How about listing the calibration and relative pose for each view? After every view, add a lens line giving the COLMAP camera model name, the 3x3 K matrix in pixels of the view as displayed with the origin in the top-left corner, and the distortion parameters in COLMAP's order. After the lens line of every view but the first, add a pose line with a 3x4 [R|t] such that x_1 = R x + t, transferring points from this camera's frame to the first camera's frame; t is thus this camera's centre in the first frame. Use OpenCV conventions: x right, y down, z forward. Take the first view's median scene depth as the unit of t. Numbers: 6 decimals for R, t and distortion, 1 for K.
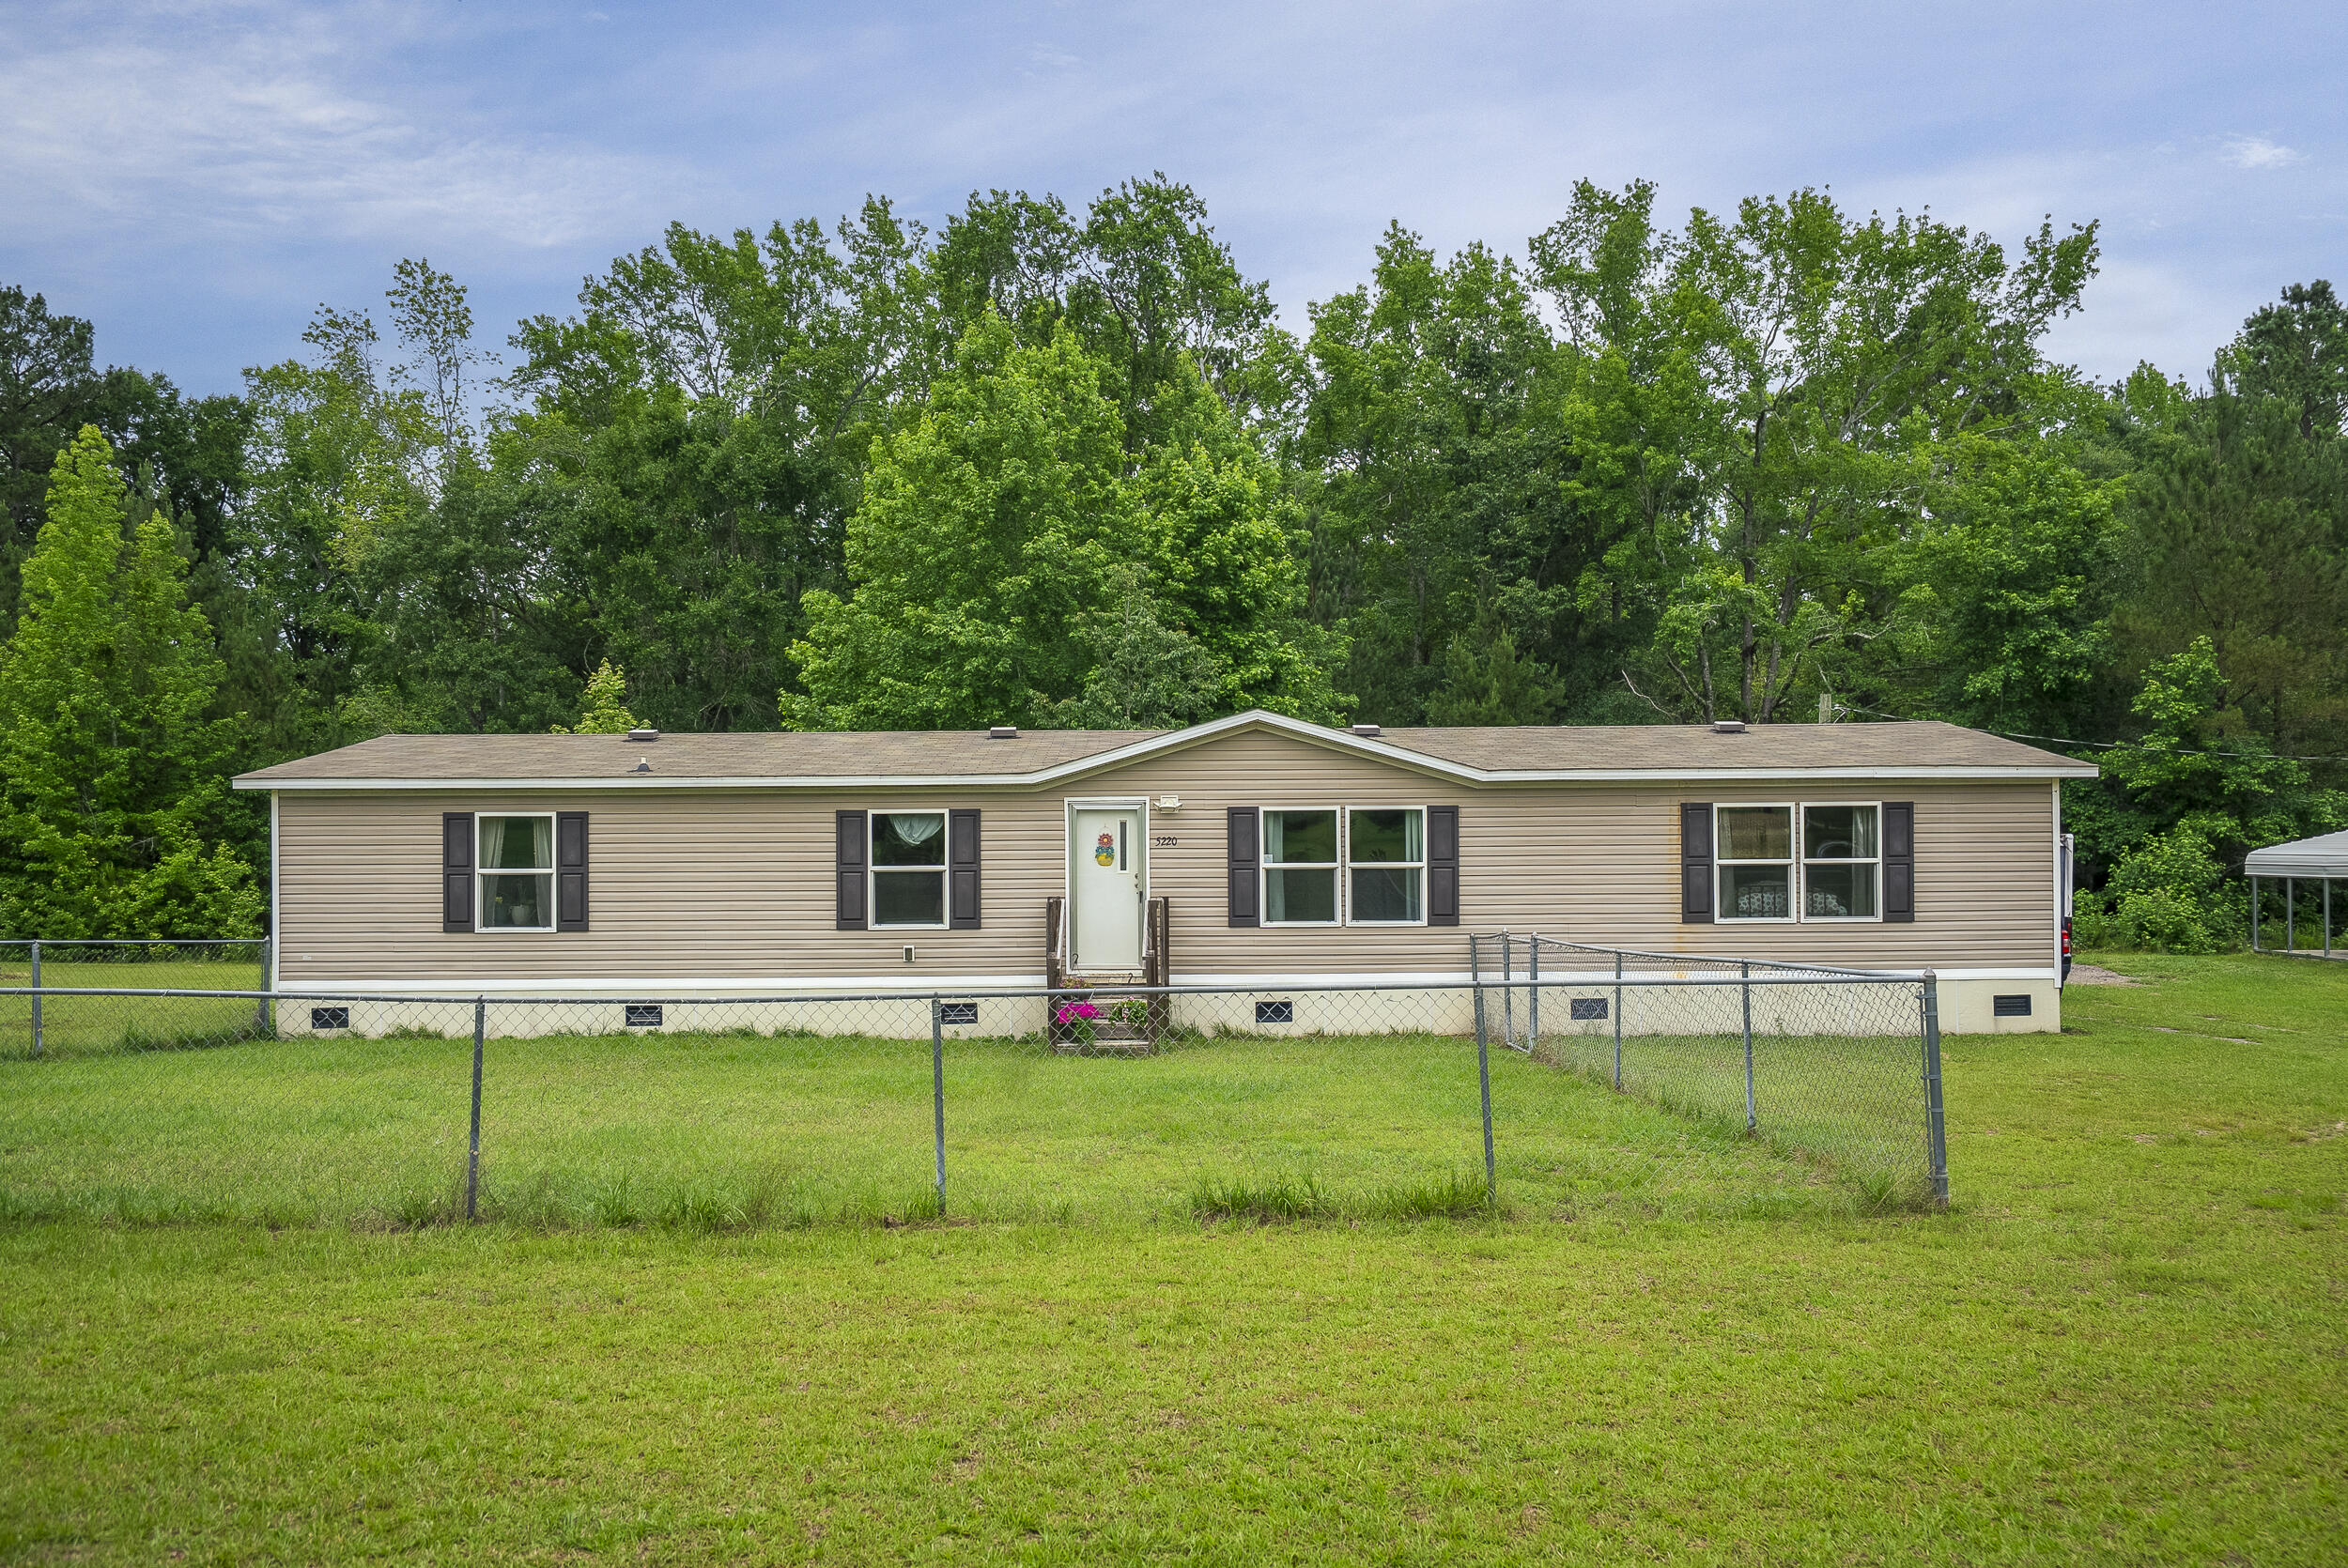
lens RADIAL K [[1533.4, 0, 1174.0], [0, 1533.4, 784.0], [0, 0, 1]] dist [-0.010902, -0.001222]
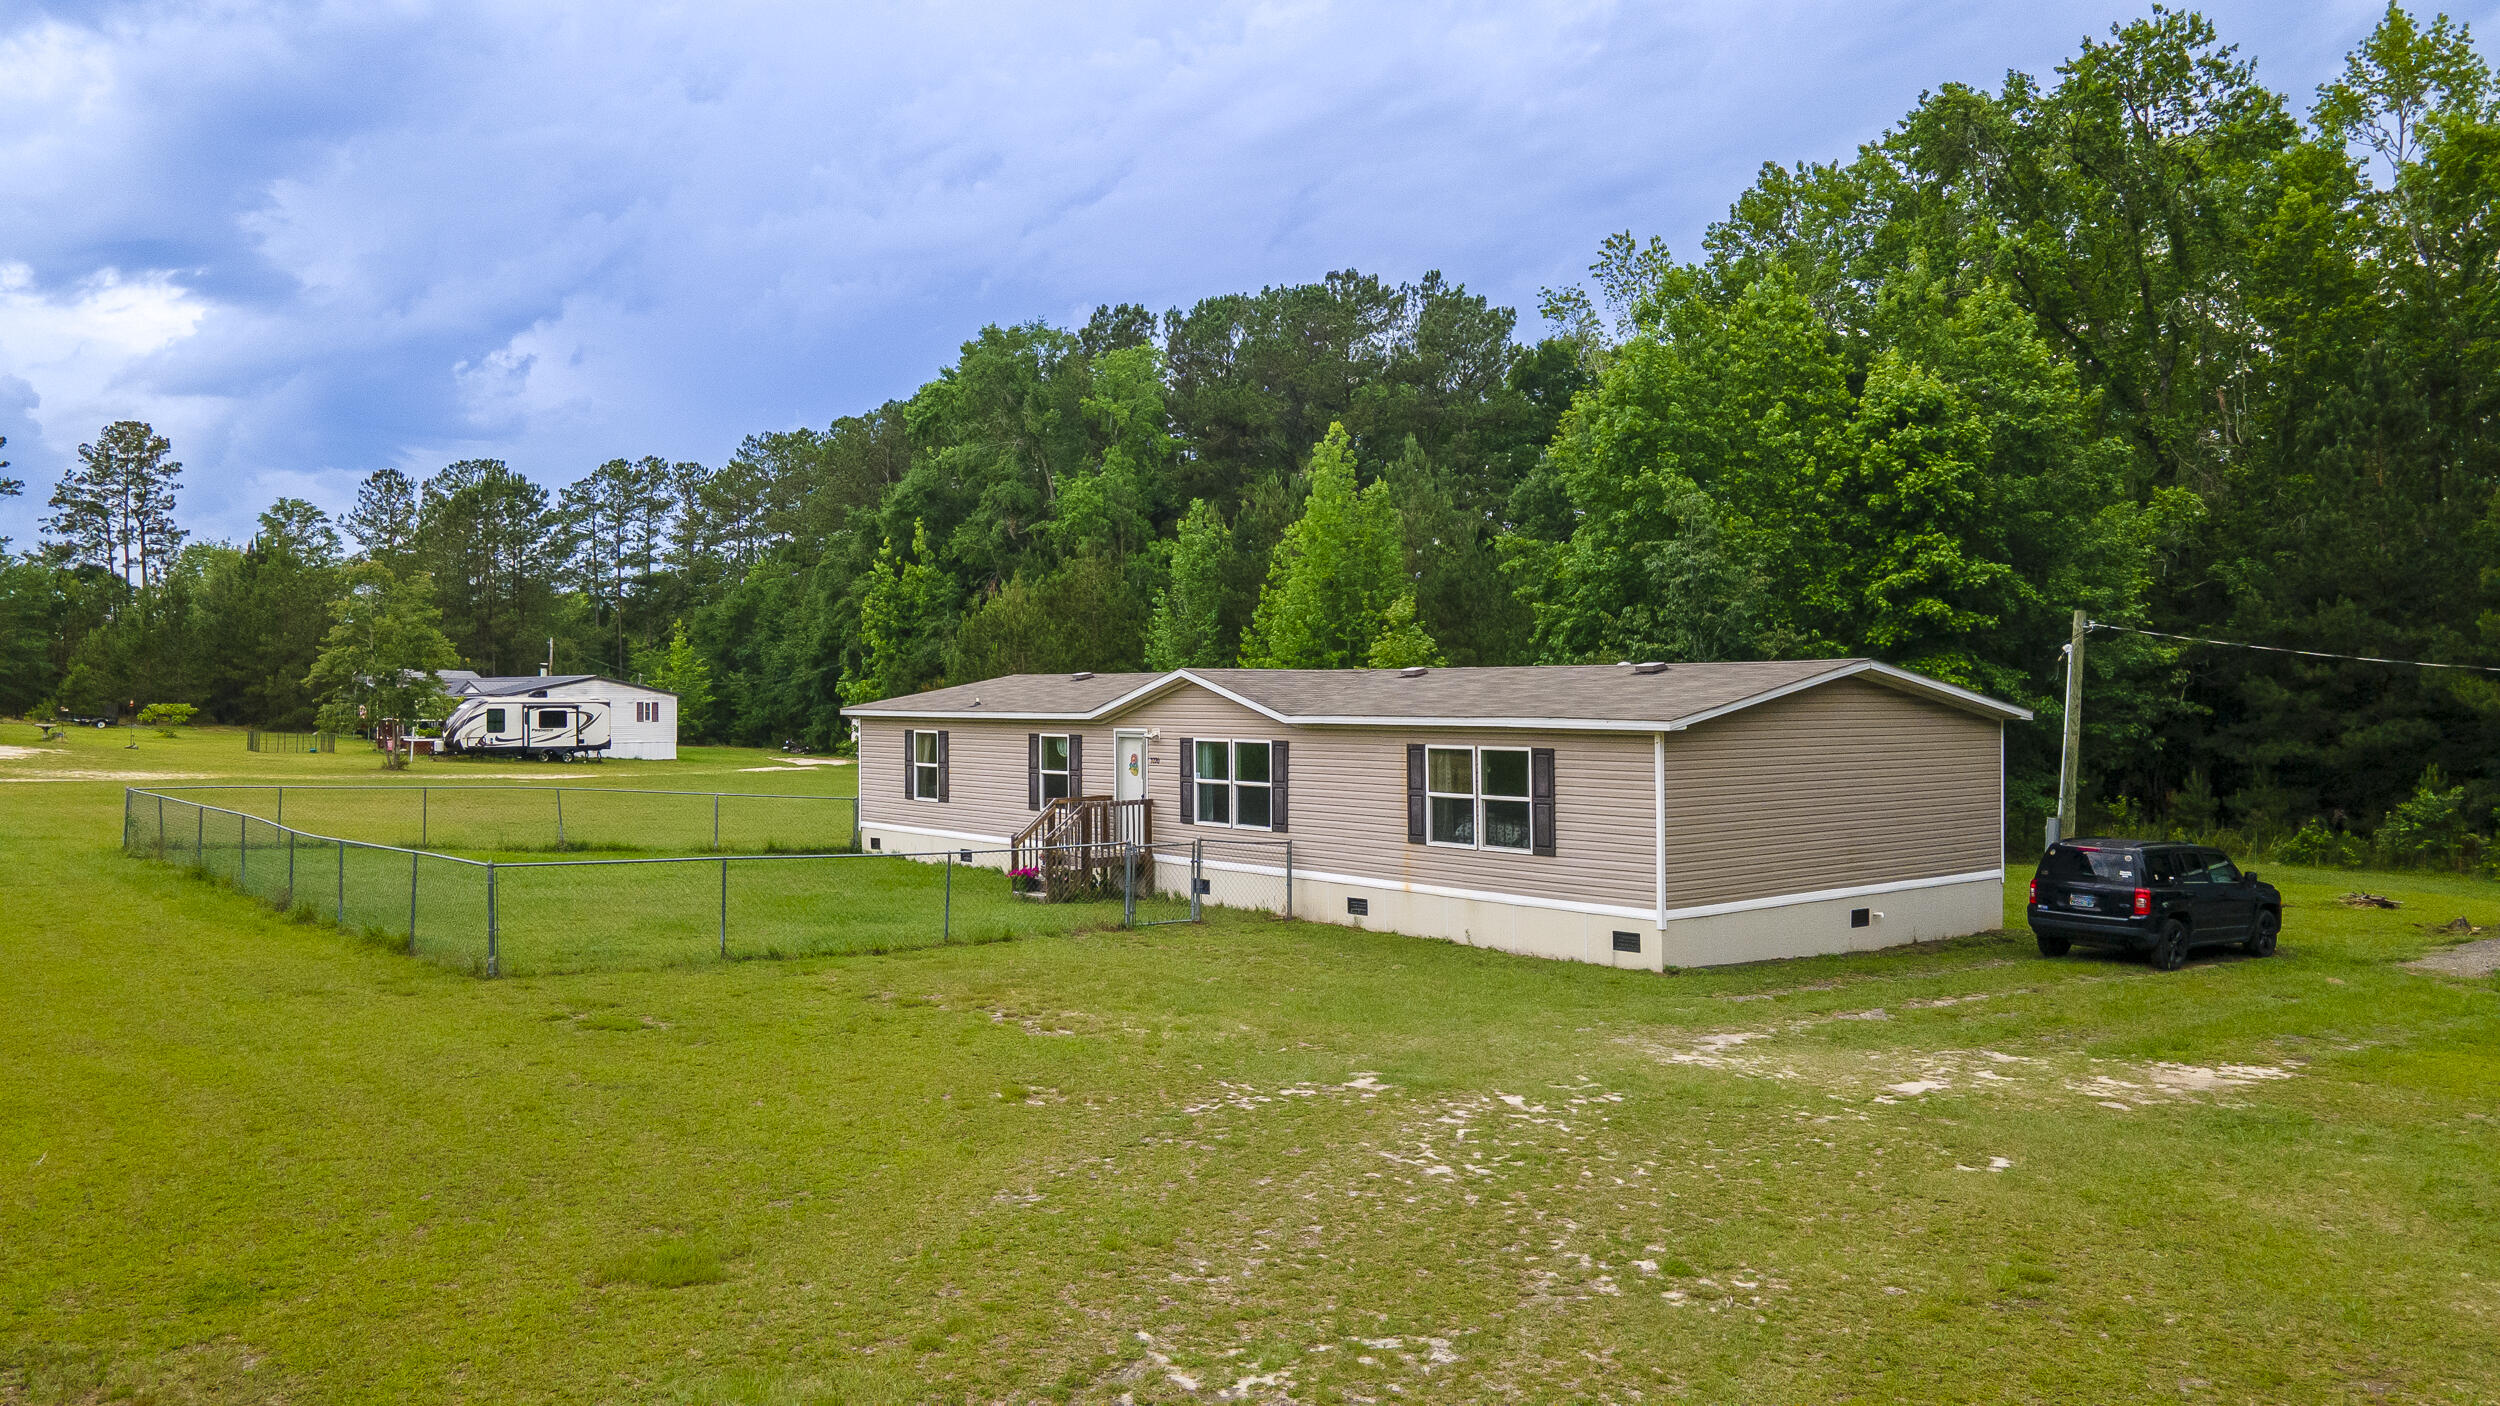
lens RADIAL K [[1817.8, 0, 1250.0], [0, 1817.8, 703.0], [0, 0, 1]] dist [0.020943, 0.031962]
pose [[0.639738, 0.010415, -0.768523, 1.359646], [-0.021296, 0.999764, -0.004179, -0.011512], [0.768298, 0.019040, 0.639809, -0.023322]]
